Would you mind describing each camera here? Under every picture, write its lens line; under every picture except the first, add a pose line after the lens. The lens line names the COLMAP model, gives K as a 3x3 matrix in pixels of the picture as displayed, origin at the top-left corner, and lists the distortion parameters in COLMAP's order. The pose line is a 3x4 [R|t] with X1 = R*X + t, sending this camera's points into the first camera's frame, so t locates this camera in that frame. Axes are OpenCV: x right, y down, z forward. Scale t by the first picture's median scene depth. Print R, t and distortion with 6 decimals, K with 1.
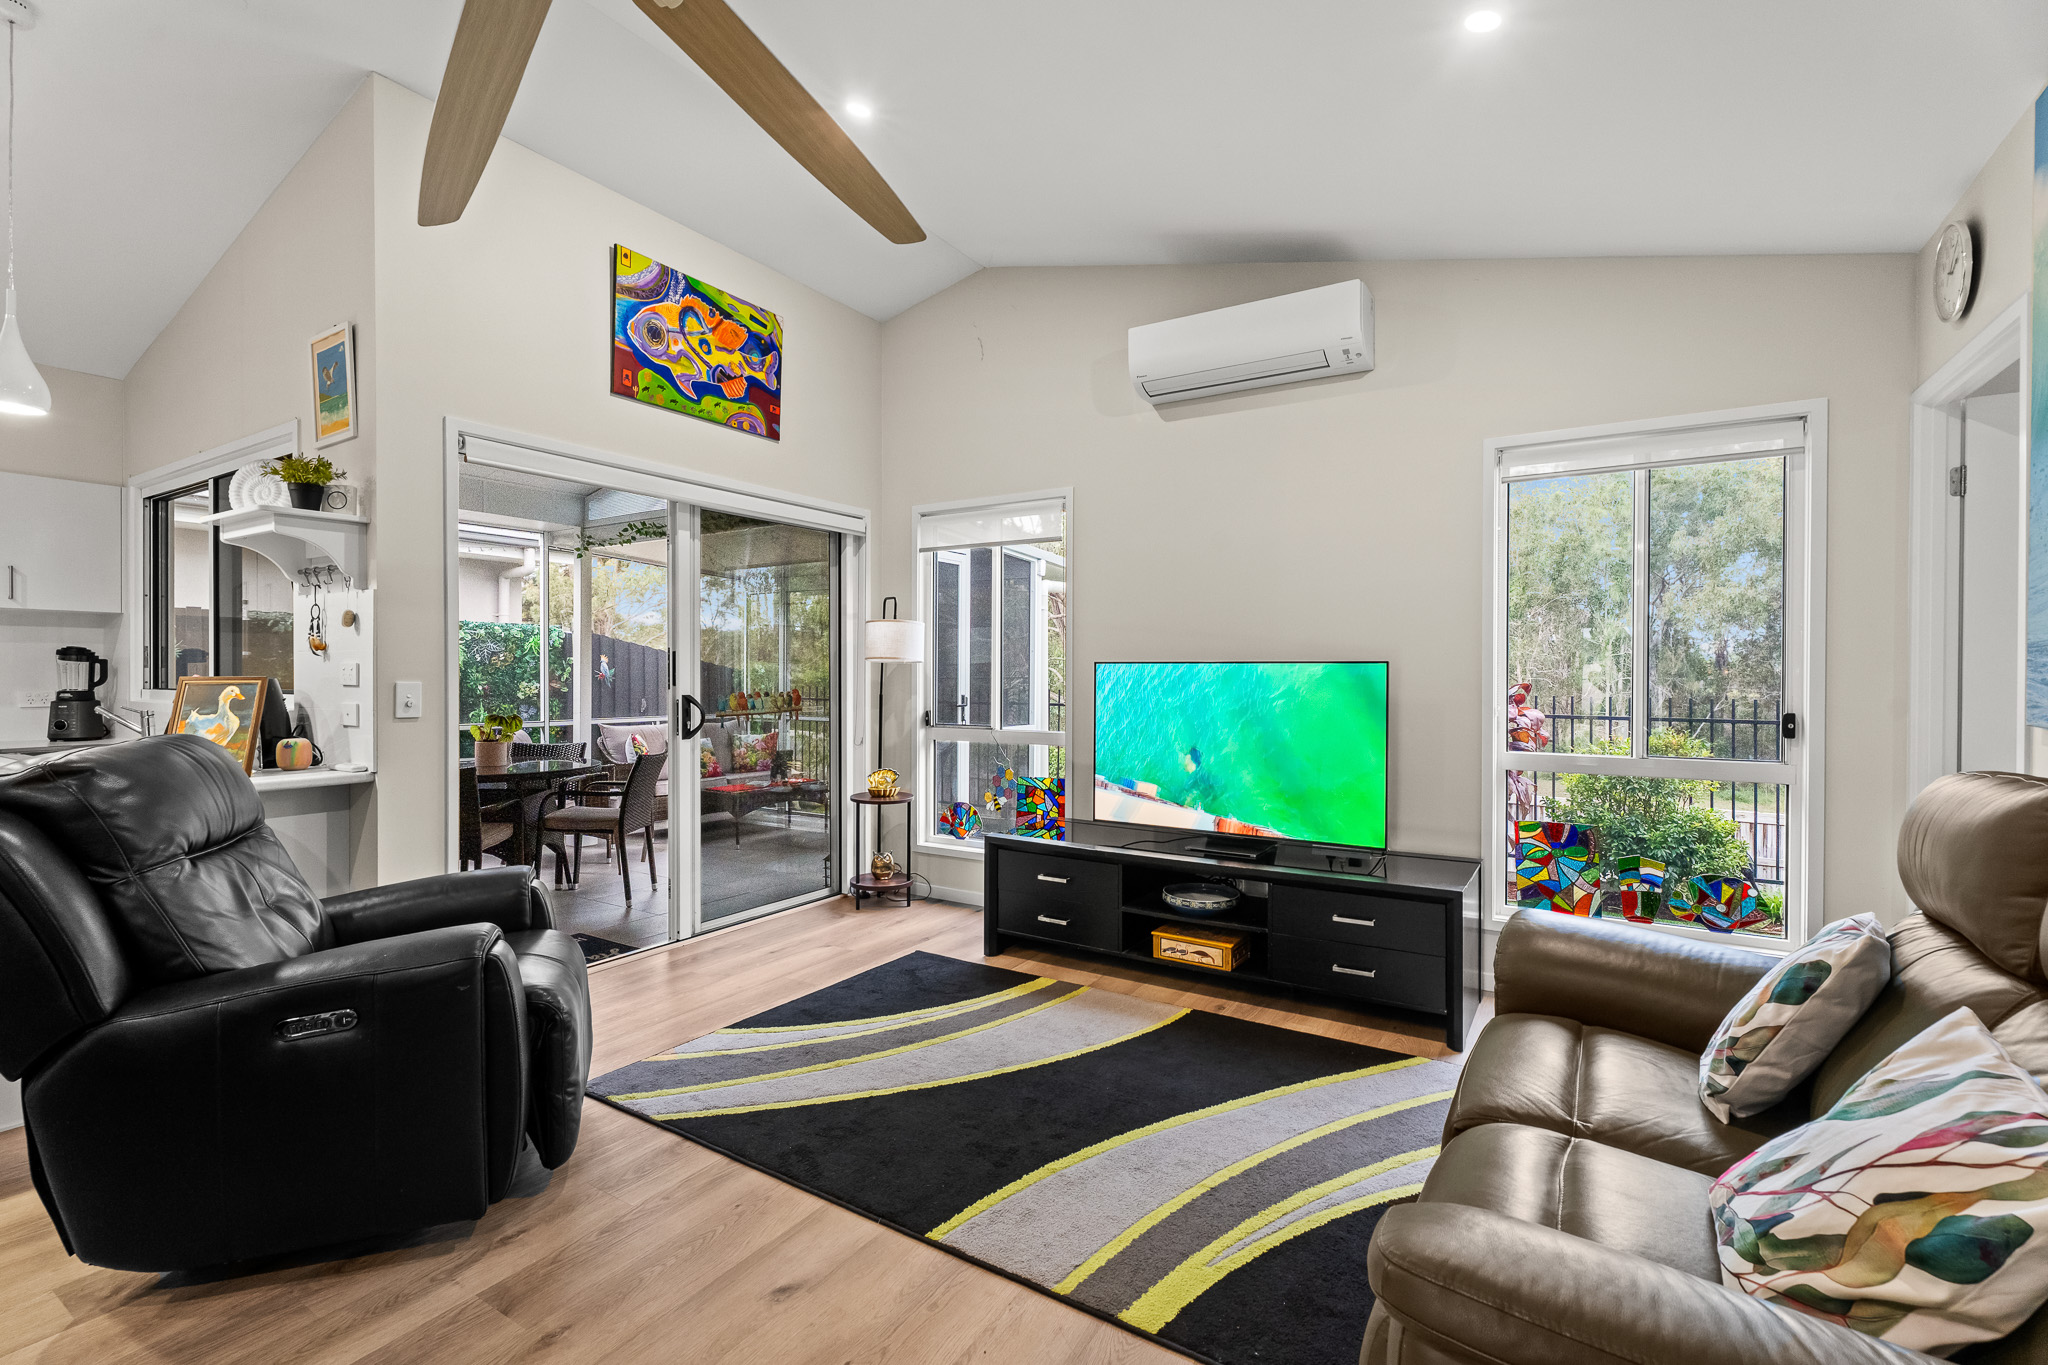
lens RADIAL K [[916.6, 0, 1024.0], [0, 916.6, 682.5], [0, 0, 1]] dist [-0.001651, 0.000610]
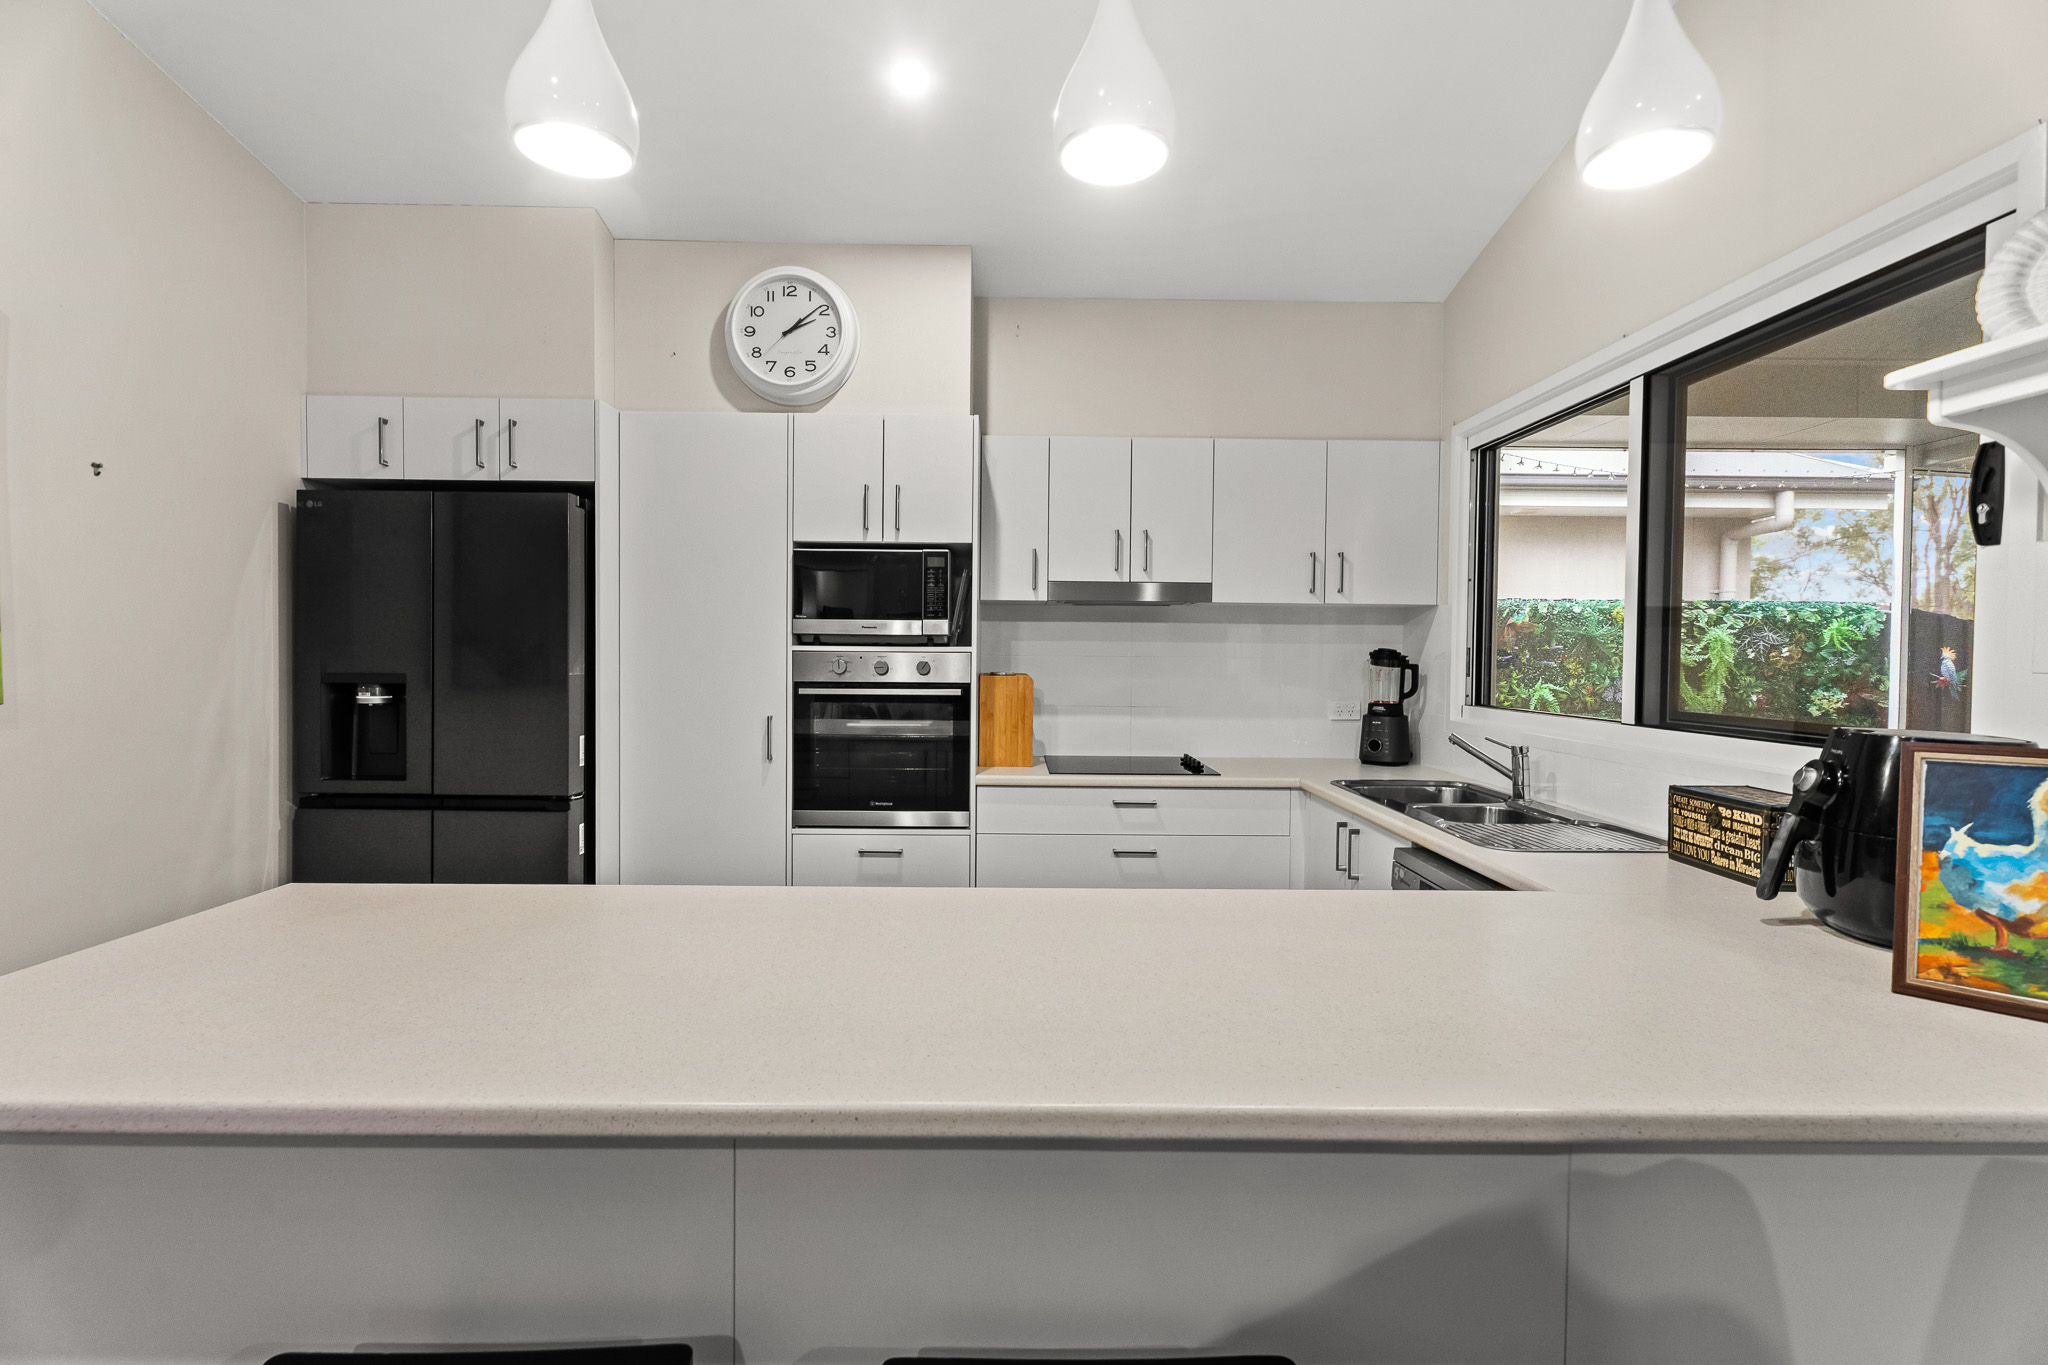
lens RADIAL K [[920.3, 0, 1016.8], [0, 920.3, 671.2], [0, 0, 1]] dist [-0.002131, -0.000143]
pose [[0.539391, 0.019943, -0.841819, -0.544518], [-0.015095, 0.999788, 0.014014, -0.026496], [0.841920, 0.005148, 0.539577, 0.296191]]
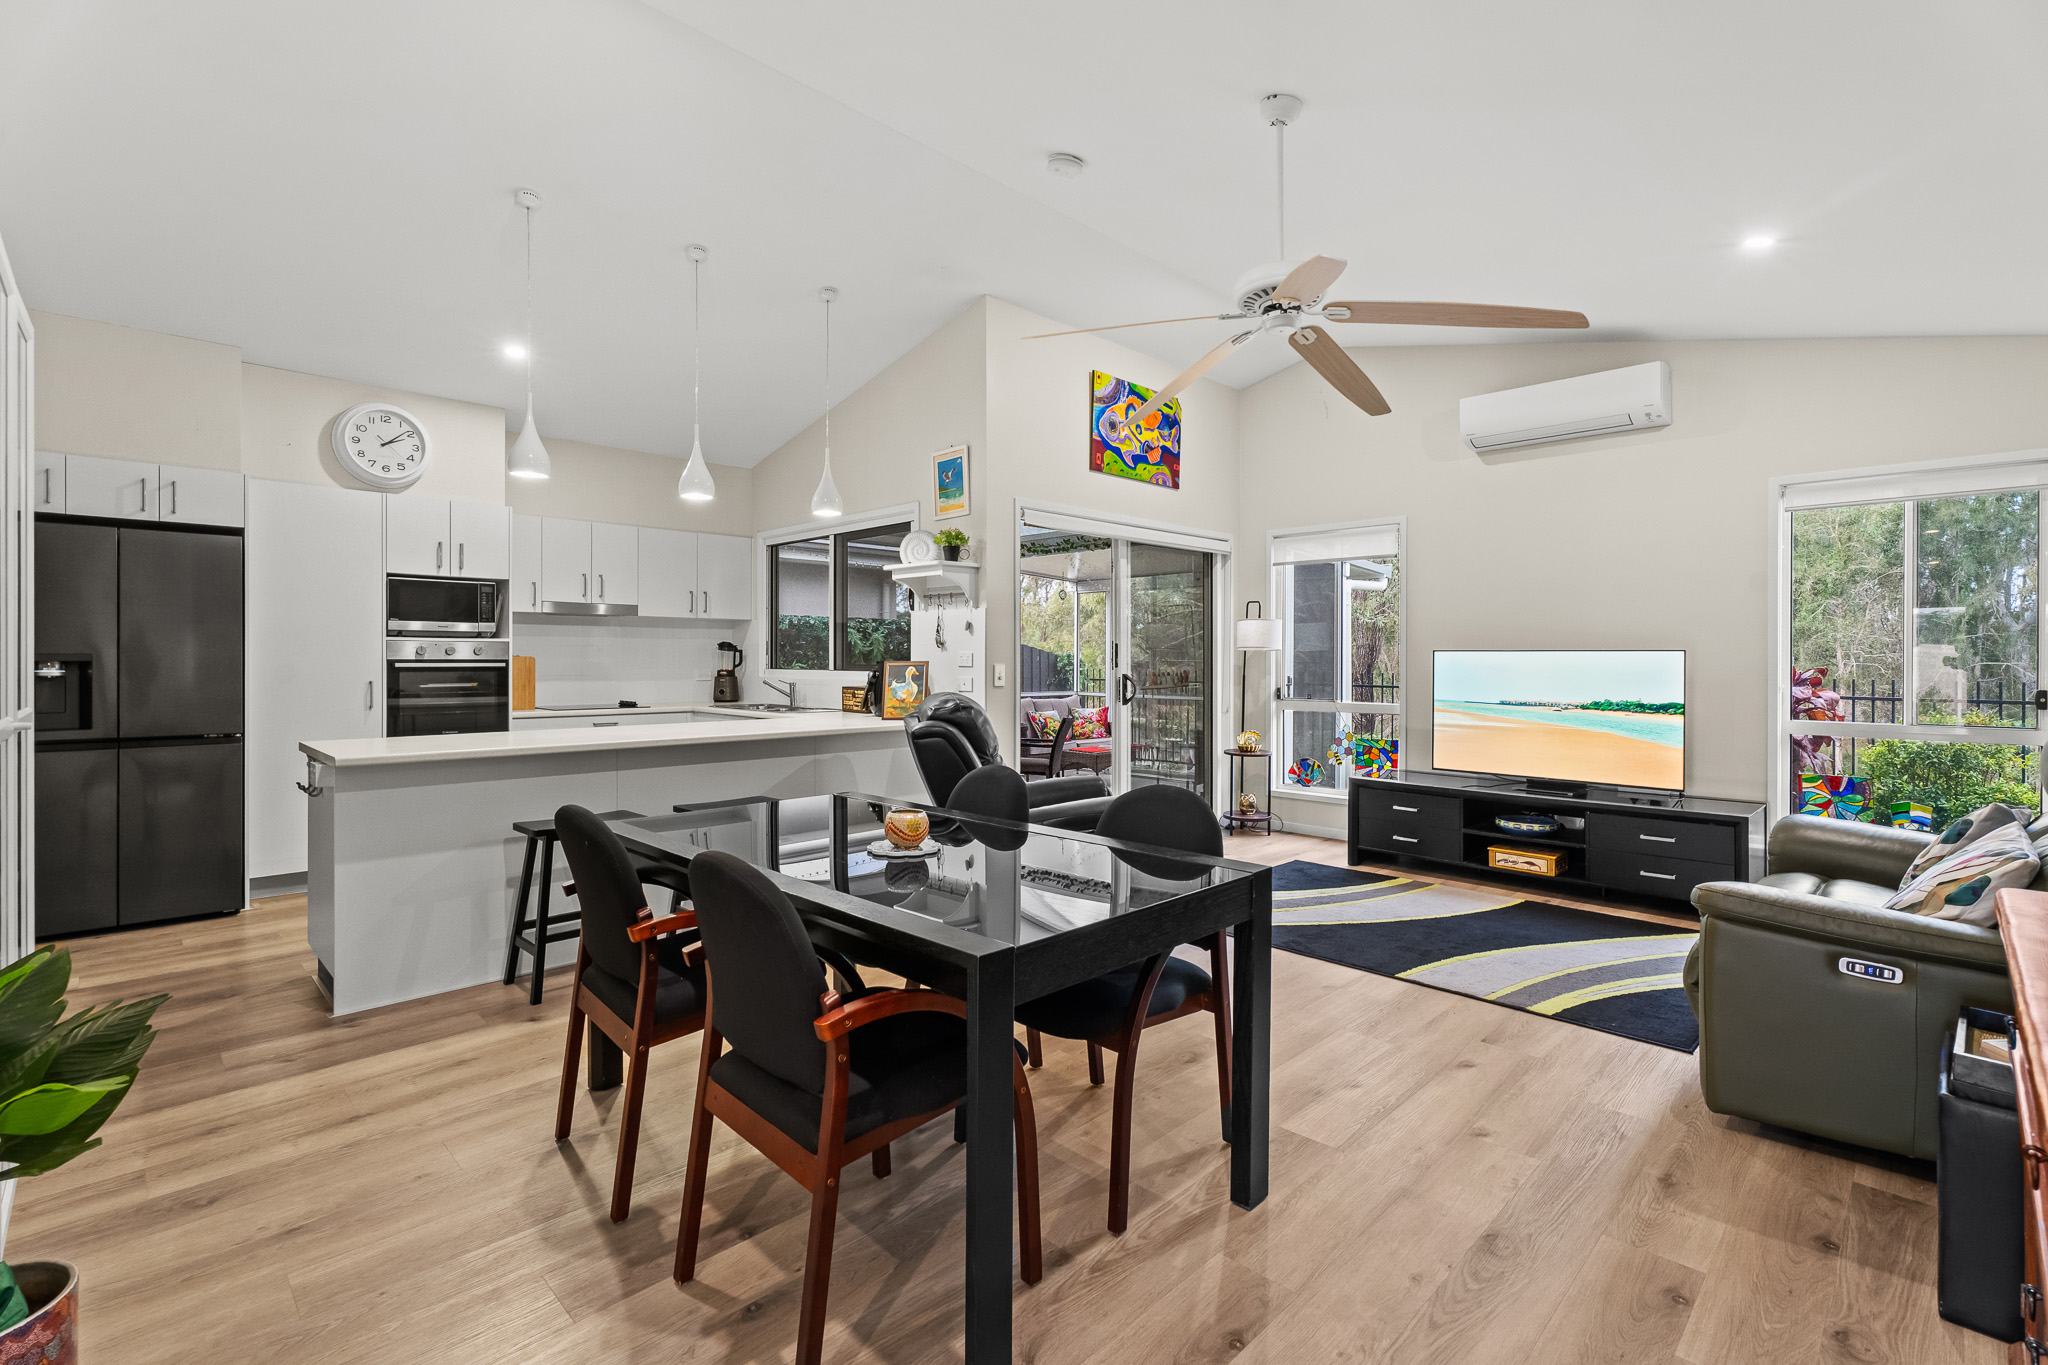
lens RADIAL K [[928.4, 0, 1023.0], [0, 928.4, 664.9], [0, 0, 1]] dist [0.001758, 0.000307]
pose [[0.973887, 0.001340, -0.227029, -0.191135], [-0.001916, 0.999995, -0.002314, 0.003073], [0.227024, 0.002688, 0.973885, -0.437344]]
